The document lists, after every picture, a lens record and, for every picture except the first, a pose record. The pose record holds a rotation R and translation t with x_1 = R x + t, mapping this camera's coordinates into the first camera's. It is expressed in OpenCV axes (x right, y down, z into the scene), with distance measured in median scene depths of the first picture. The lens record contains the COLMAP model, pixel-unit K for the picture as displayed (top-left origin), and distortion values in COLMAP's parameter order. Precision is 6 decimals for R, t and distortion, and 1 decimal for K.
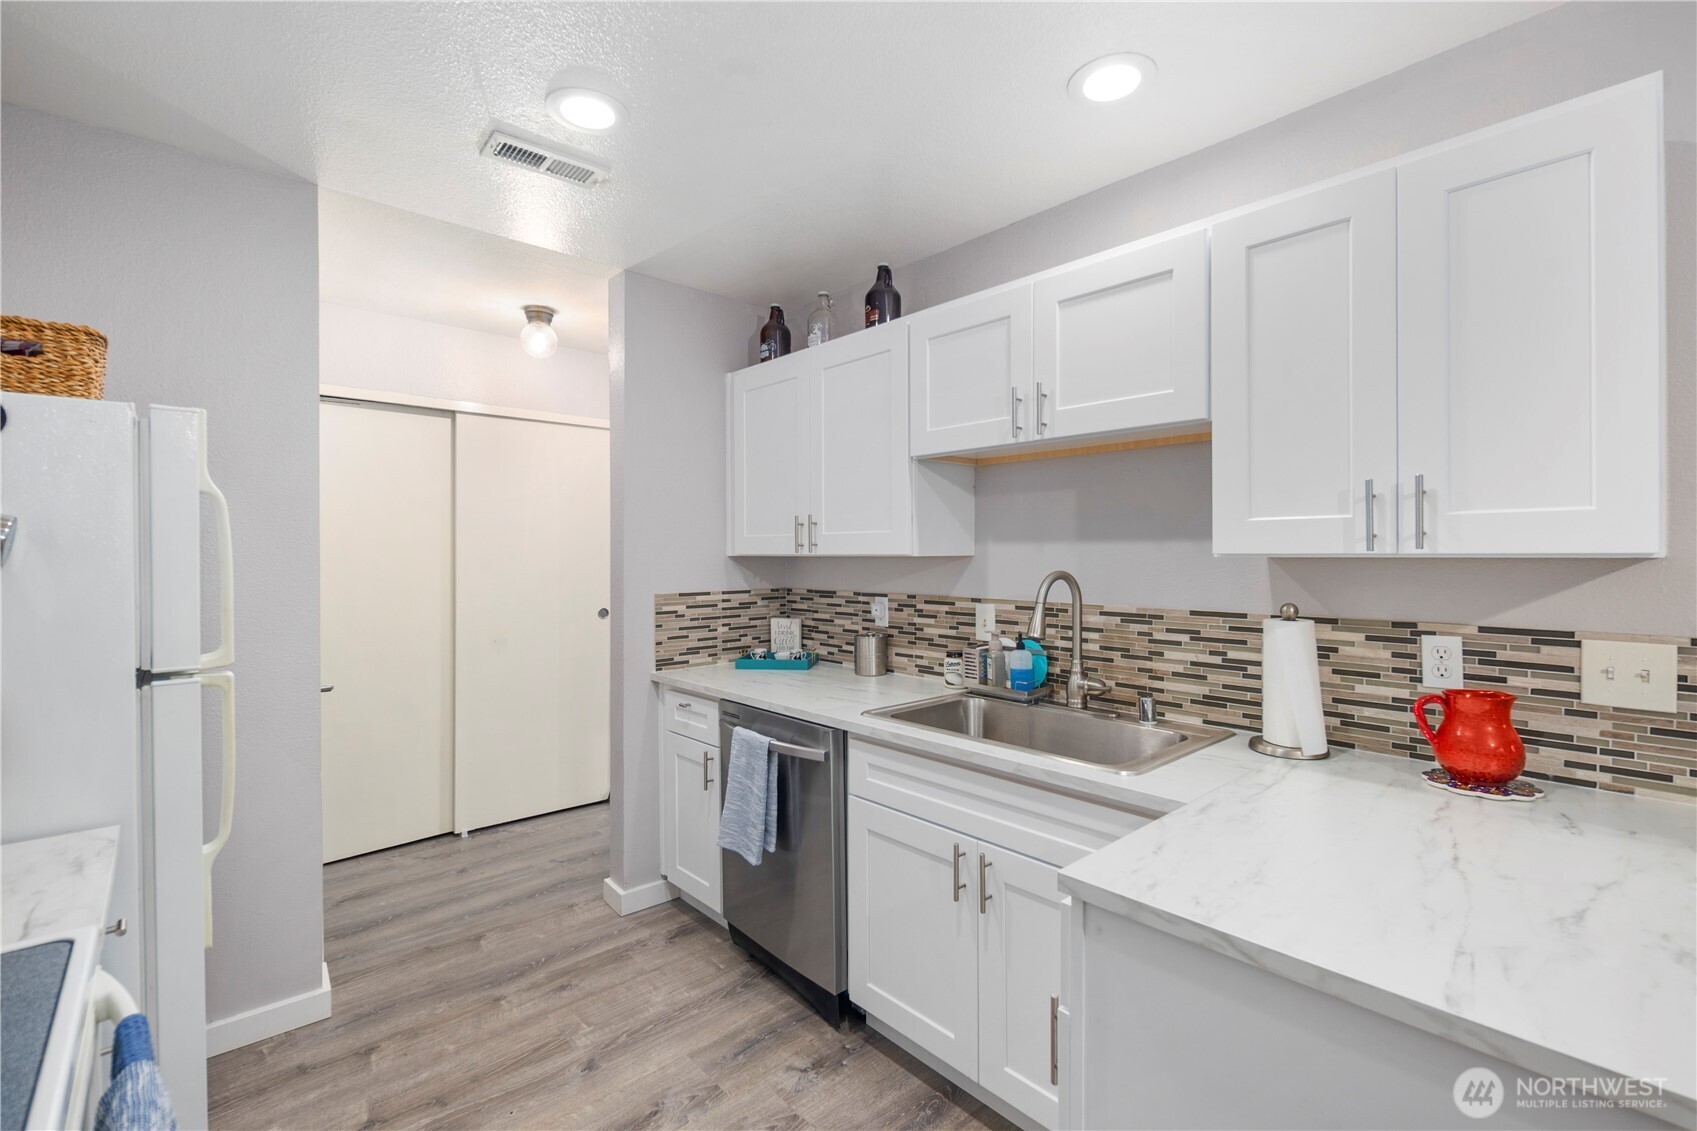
lens RADIAL K [[745.4, 0, 857.0], [0, 745.4, 557.5], [0, 0, 1]] dist [0.005838, -0.002860]
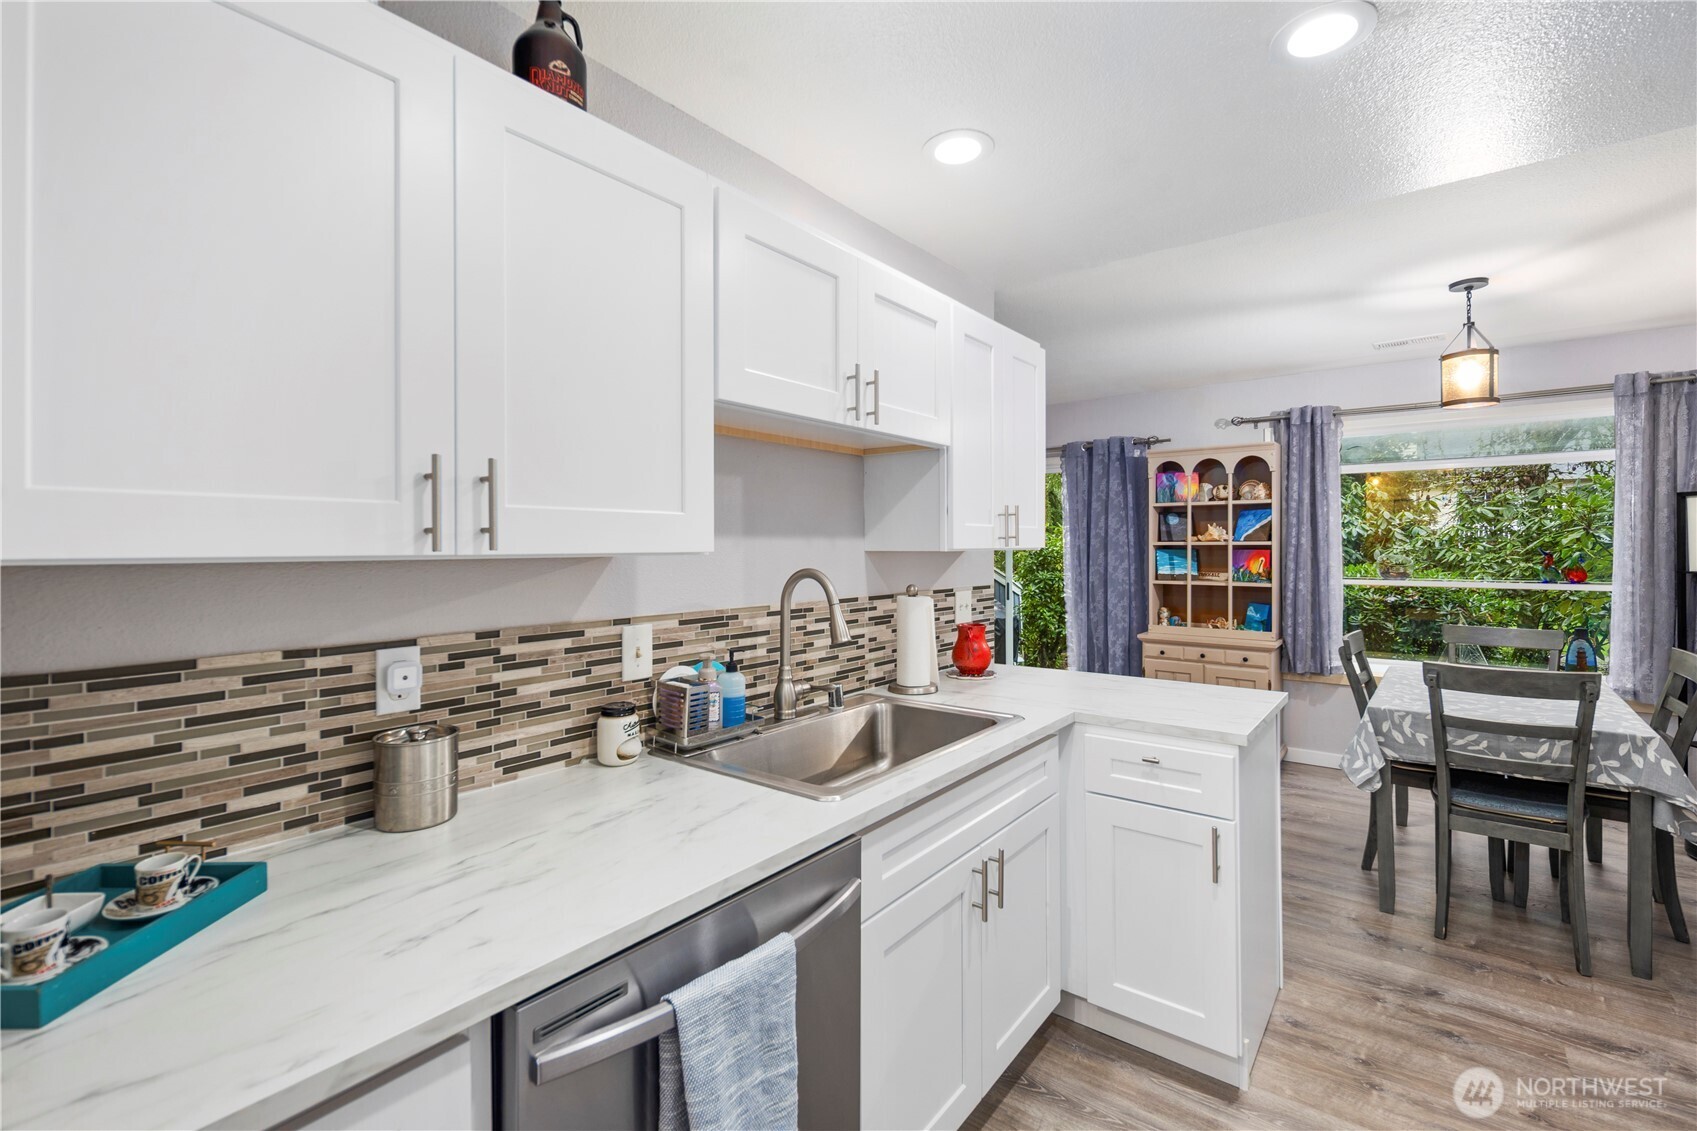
lens RADIAL K [[745.4, 0, 856.1], [0, 745.4, 550.2], [0, 0, 1]] dist [0.005838, -0.002860]
pose [[-0.171367, -0.001358, 0.985206, -0.553341], [0.011010, 0.999934, 0.003294, -0.006193], [-0.985146, 0.011412, -0.171340, 0.955077]]
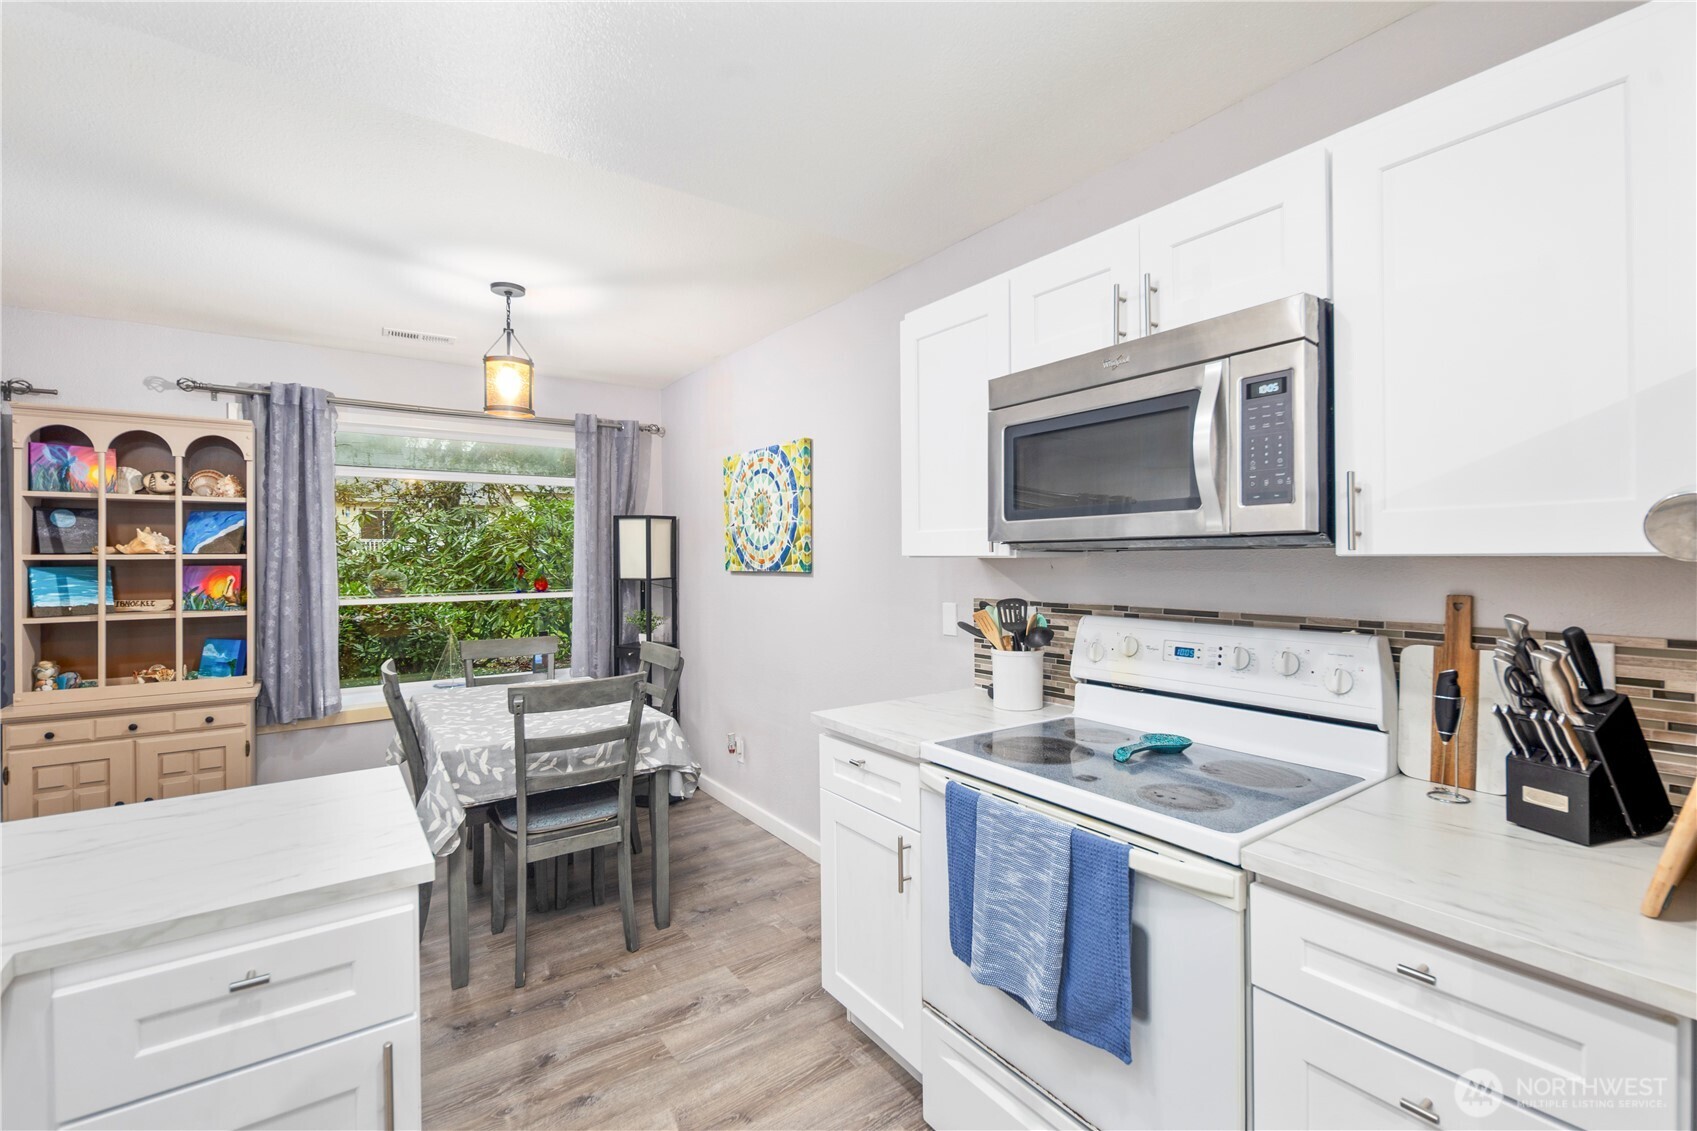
lens RADIAL K [[745.4, 0, 856.6], [0, 745.4, 554.8], [0, 0, 1]] dist [0.005838, -0.002860]
pose [[-0.993296, 0.011147, 0.115058, -0.197408], [0.011881, 0.999913, 0.005688, -0.003970], [-0.114984, 0.007017, -0.993343, 0.871554]]
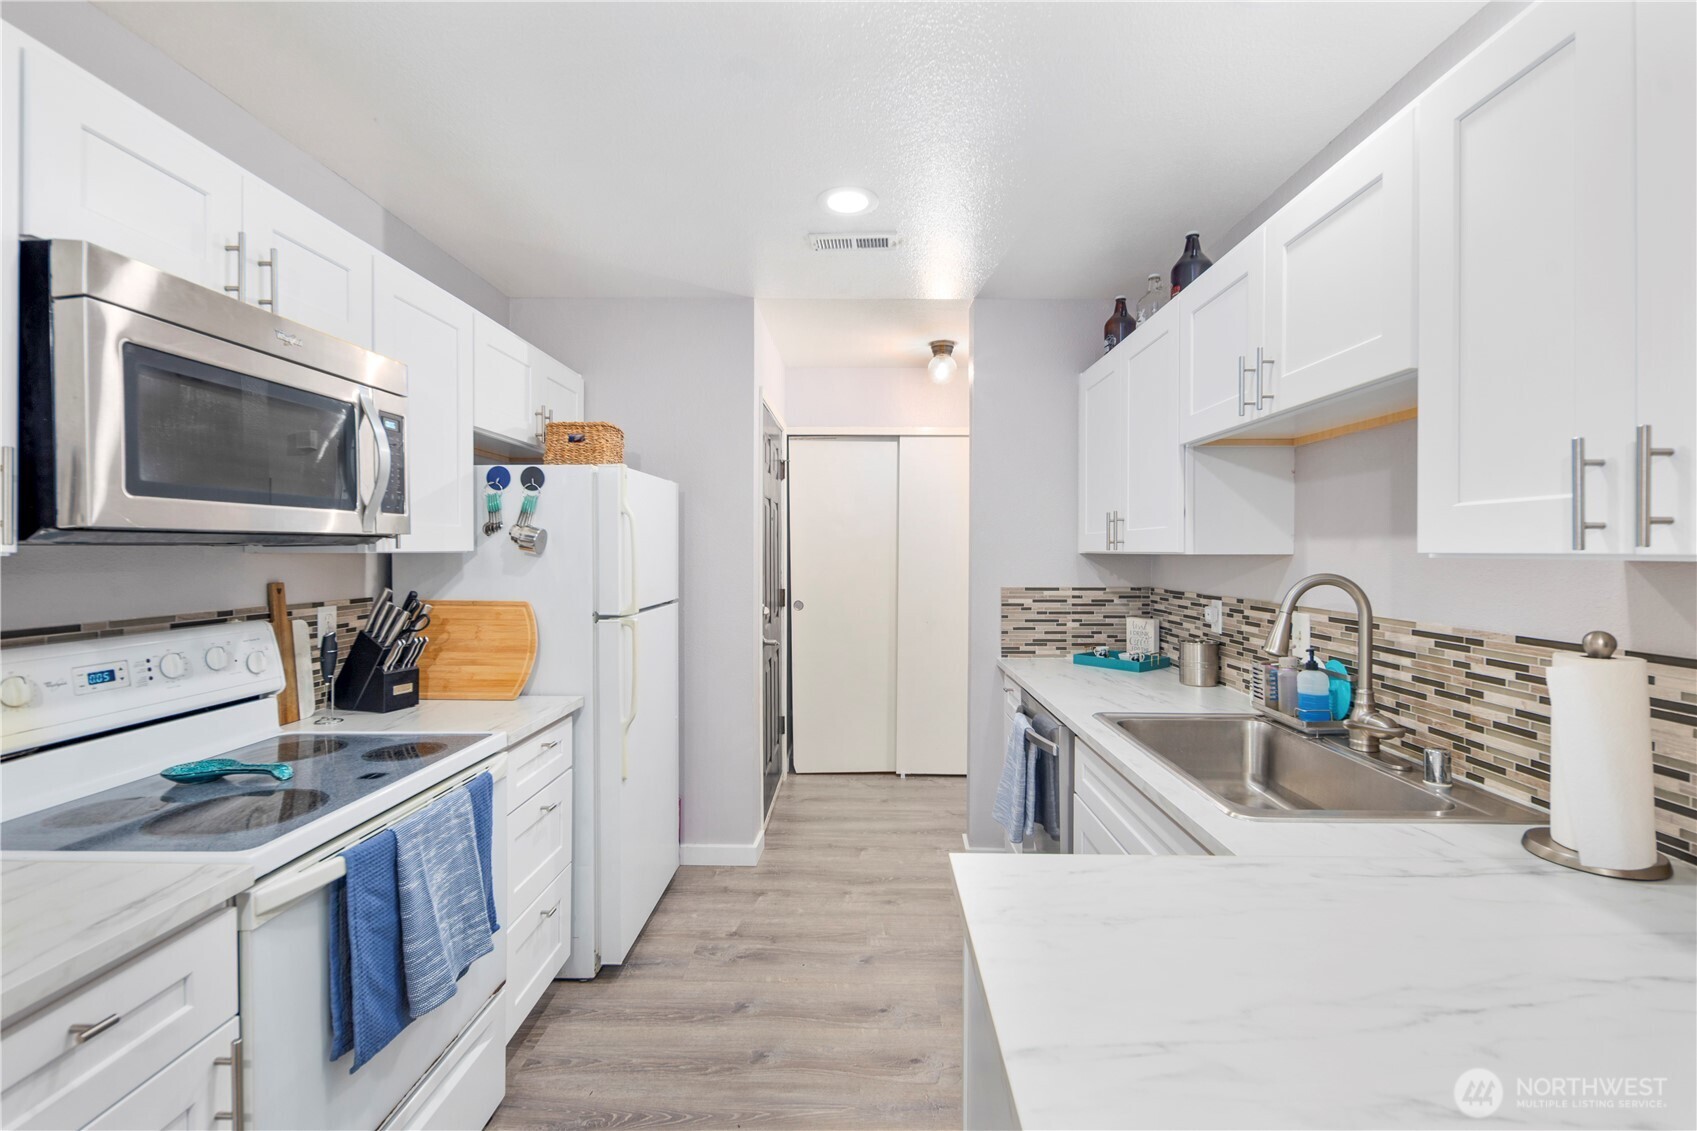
lens RADIAL K [[745.4, 0, 859.9], [0, 745.4, 557.4], [0, 0, 1]] dist [0.005838, -0.002860]
pose [[0.730847, 0.011333, -0.682447, 0.392867], [-0.008993, 0.999935, 0.006975, -0.000727], [0.682482, 0.001040, 0.730901, 0.065596]]
